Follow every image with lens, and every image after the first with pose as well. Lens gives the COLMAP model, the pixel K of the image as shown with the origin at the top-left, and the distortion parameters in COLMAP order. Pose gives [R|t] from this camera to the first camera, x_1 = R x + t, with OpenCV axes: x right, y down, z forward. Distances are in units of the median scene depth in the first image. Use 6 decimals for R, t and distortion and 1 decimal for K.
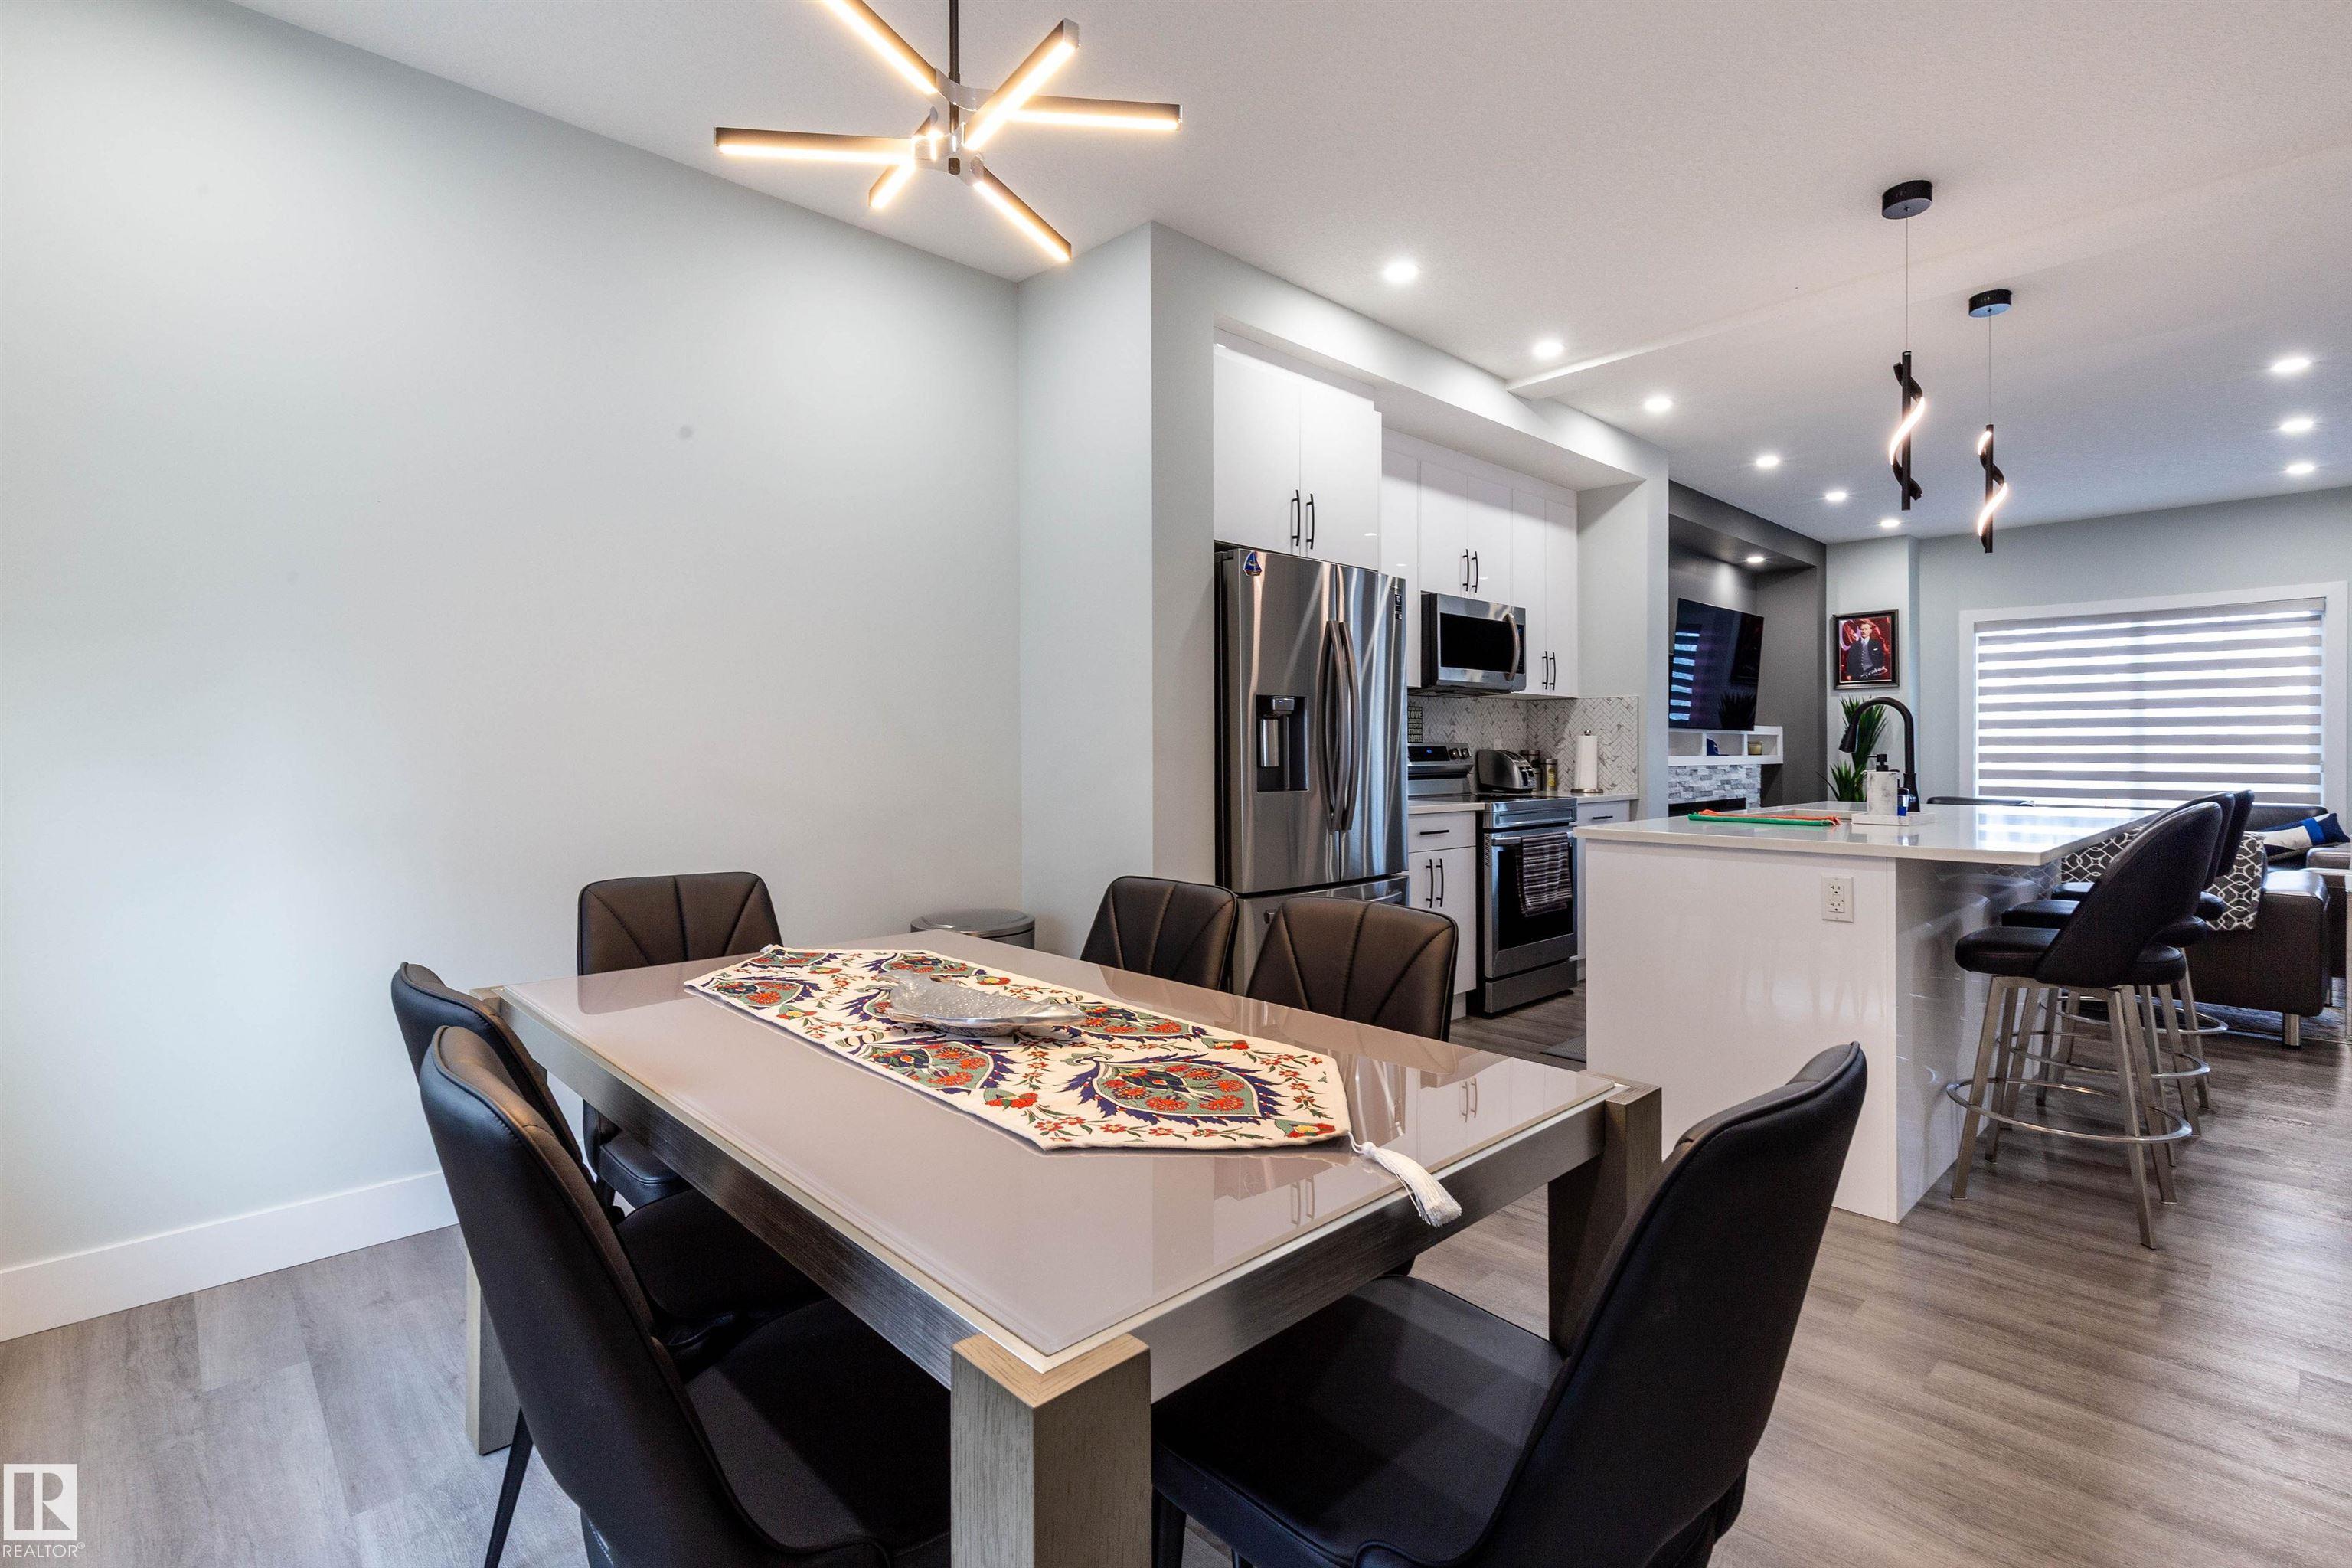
lens RADIAL K [[1105.1, 0, 1149.7], [0, 1105.1, 750.5], [0, 0, 1]] dist [-0.000194, 0.000086]
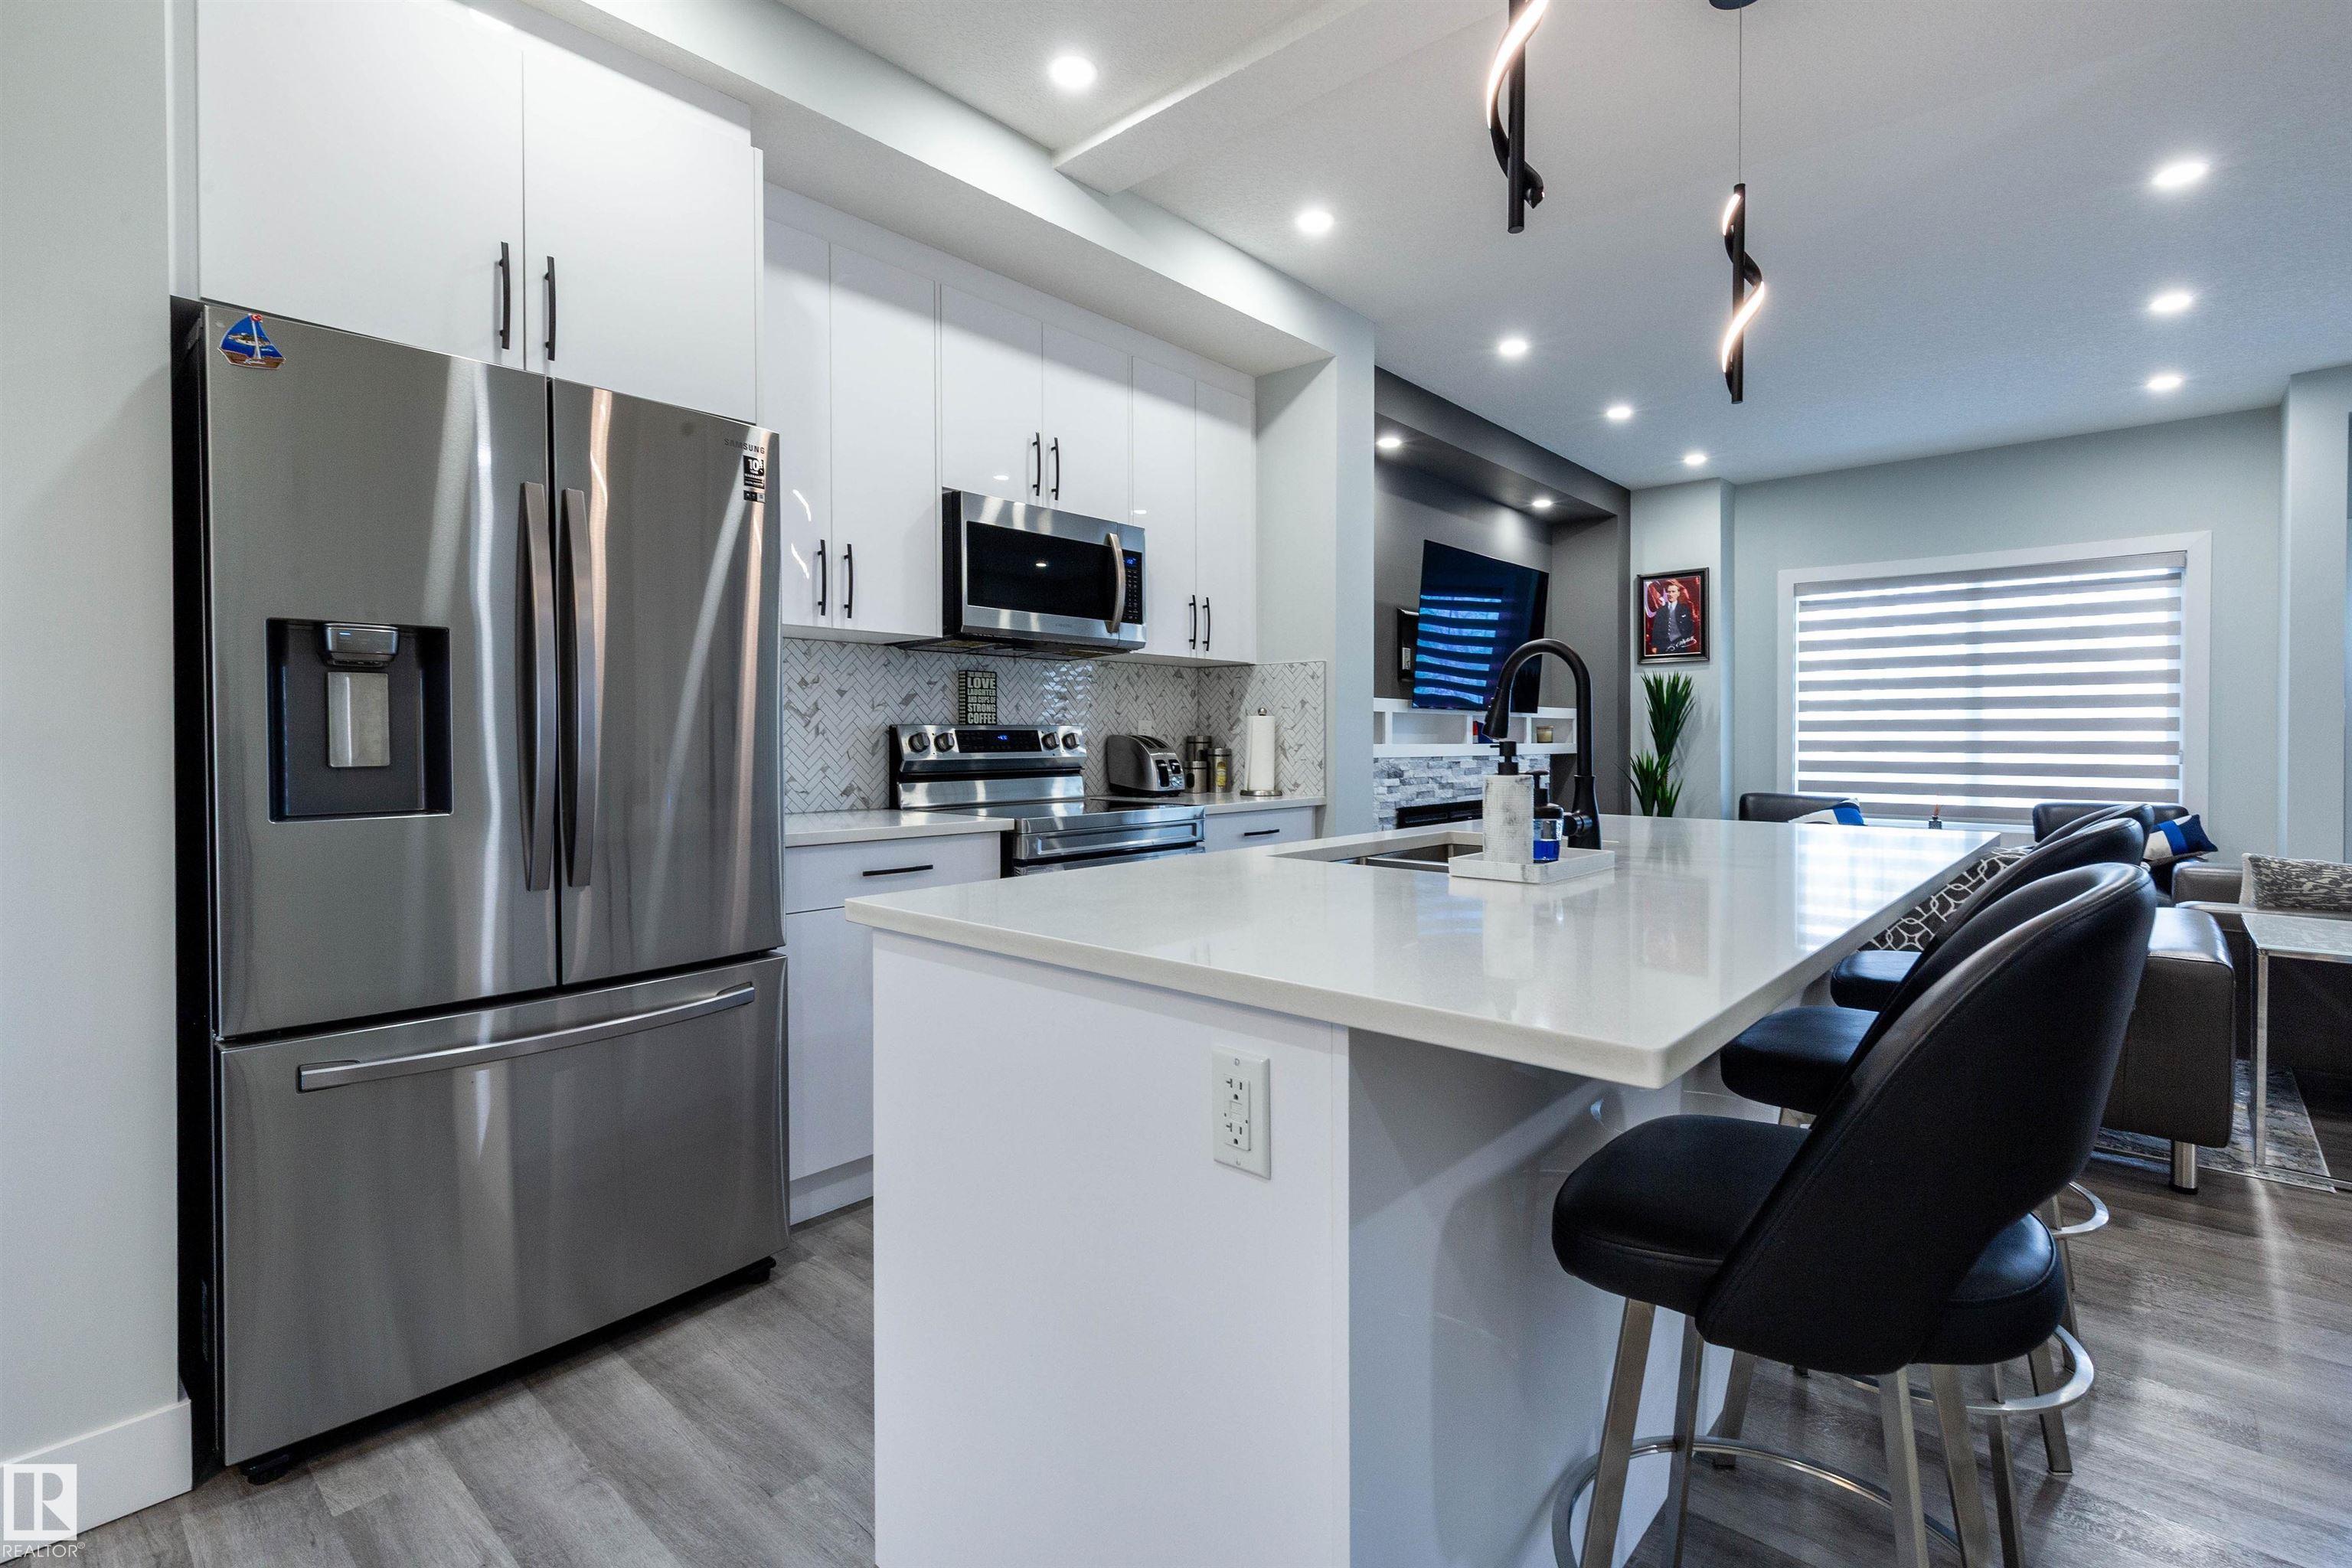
lens RADIAL K [[1103.4, 0, 1170.7], [0, 1103.4, 744.9], [0, 0, 1]] dist [0.000836, 0.000031]
pose [[0.995154, 0.000165, 0.098325, 0.252291], [-0.000762, 0.999981, 0.006040, 0.001172], [-0.098323, -0.006085, 0.995136, 0.278113]]
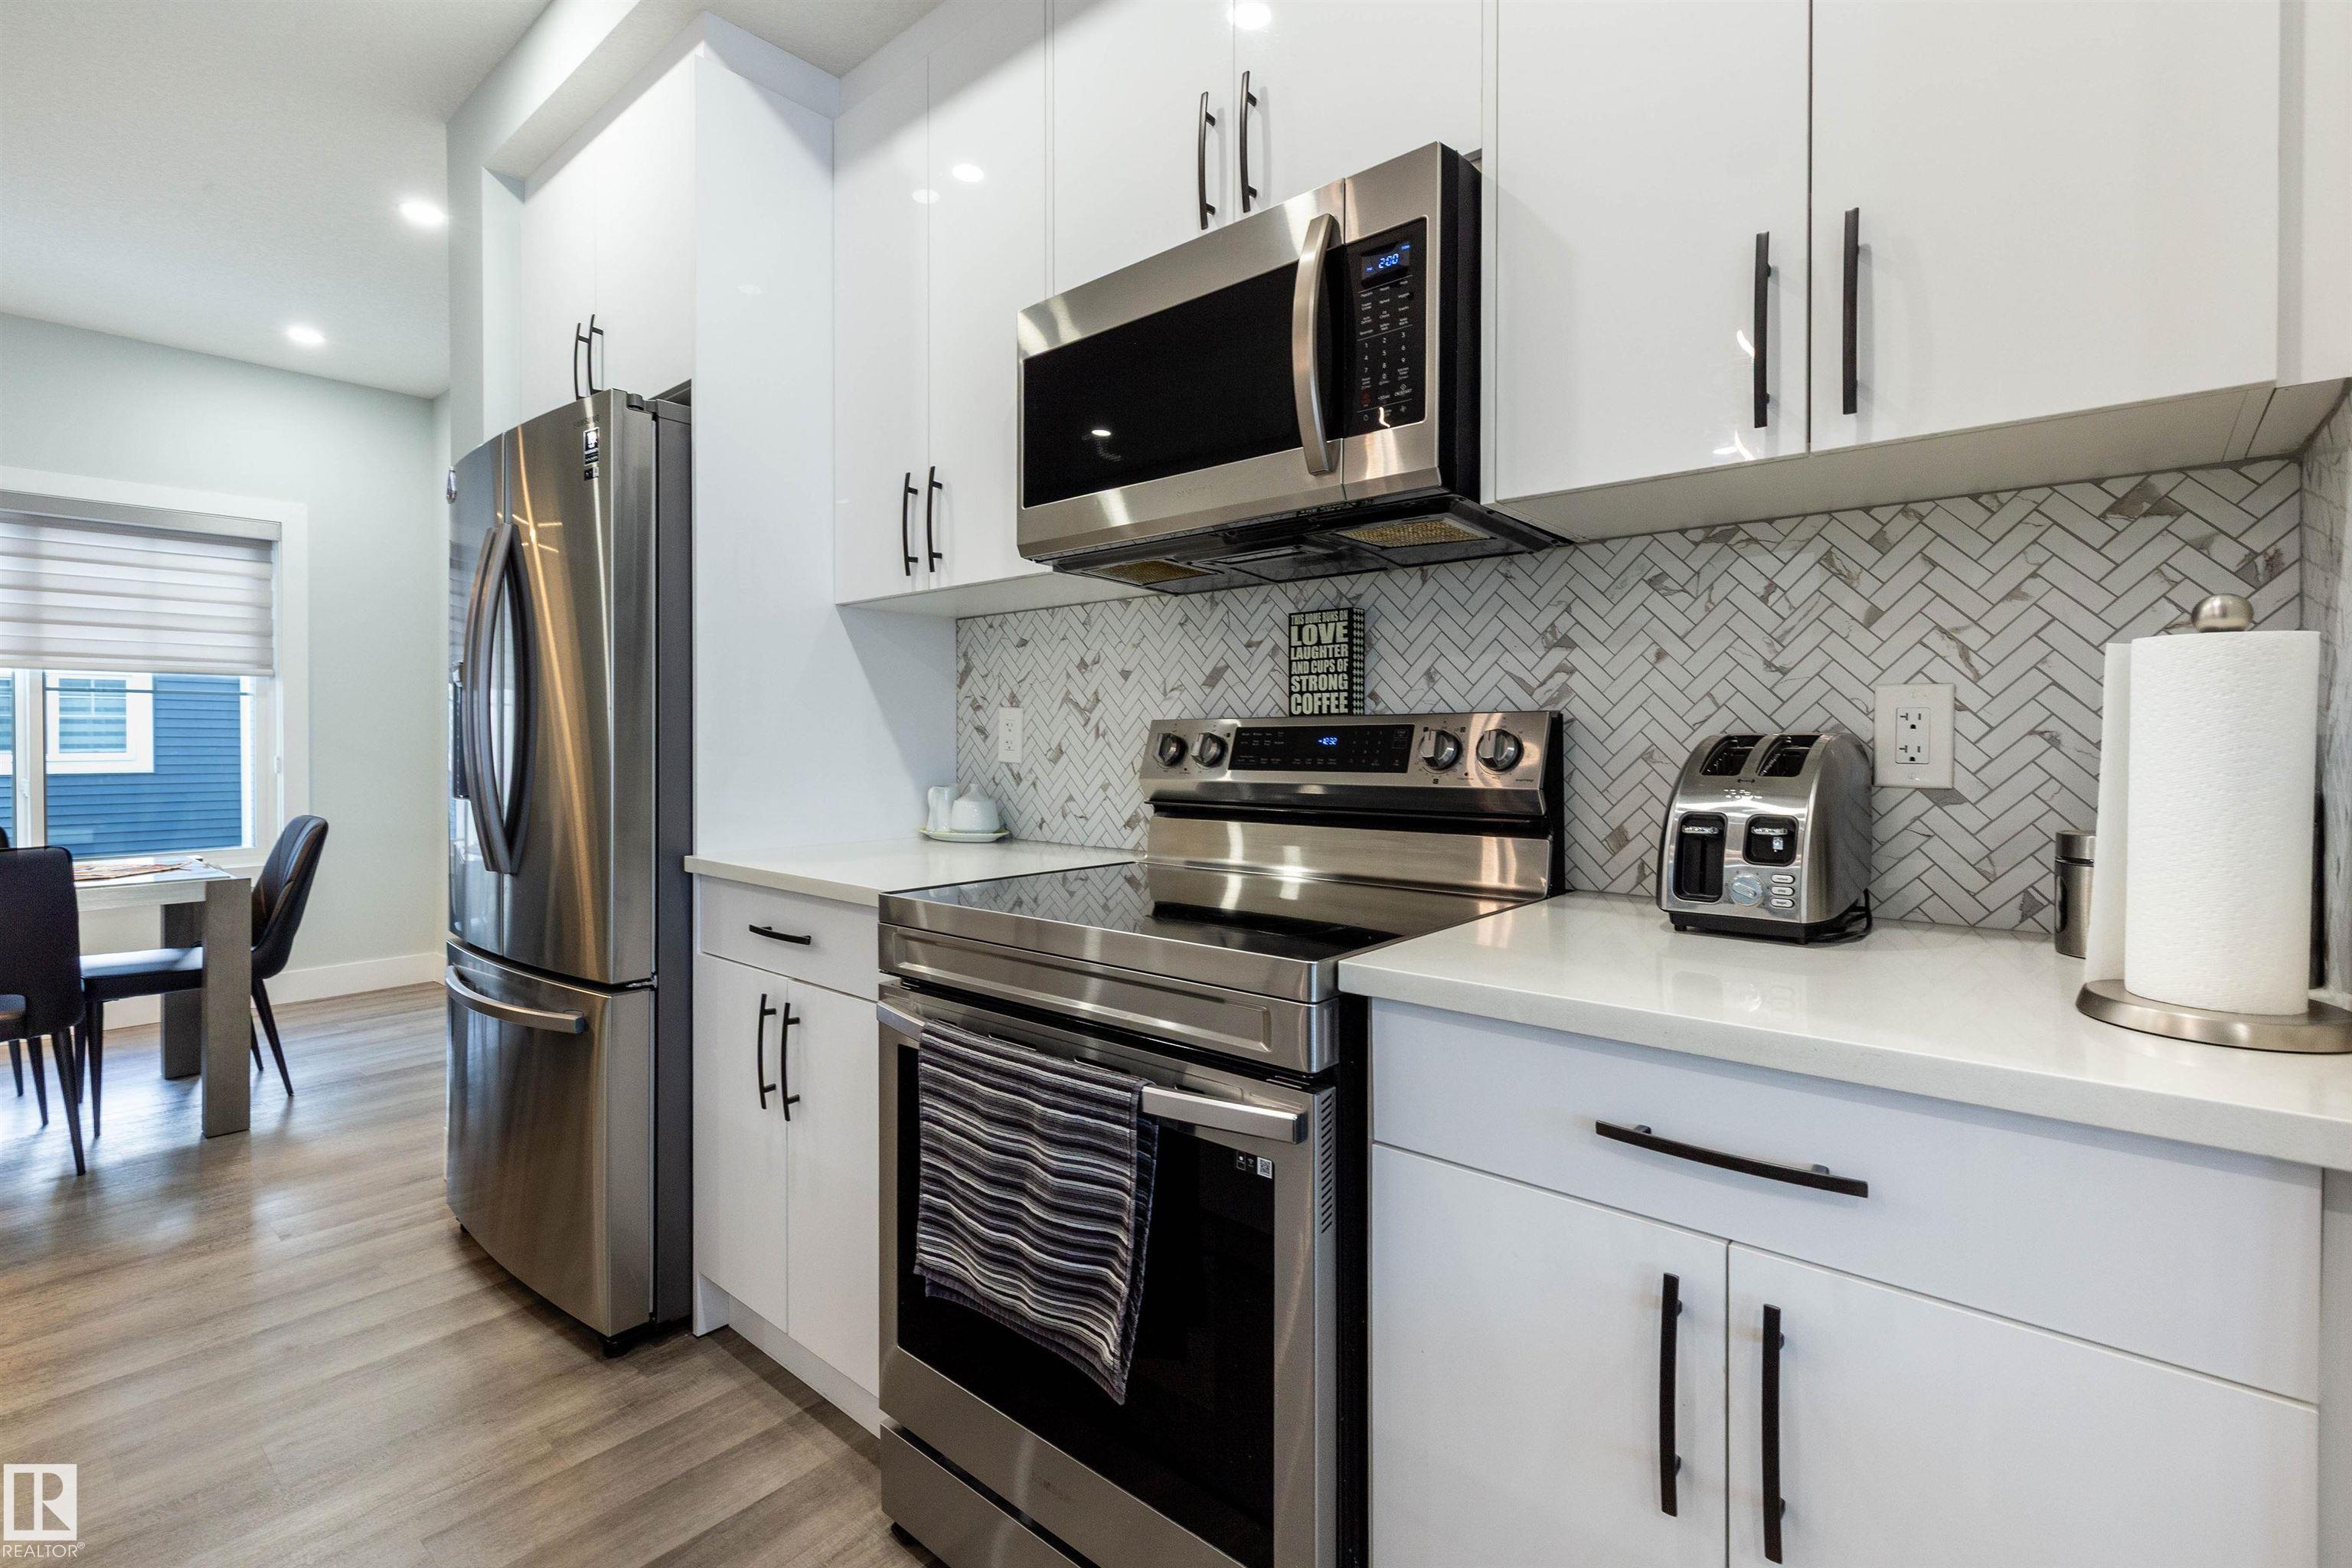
lens RADIAL K [[1061.1, 0, 1182.5], [0, 1061.1, 745.5], [0, 0, 1]] dist [0.000134, -0.000753]
pose [[0.120210, 0.005832, -0.992731, 0.492973], [0.001035, 0.999981, 0.006000, 0.000293], [0.992748, -0.001749, 0.120202, 0.807383]]
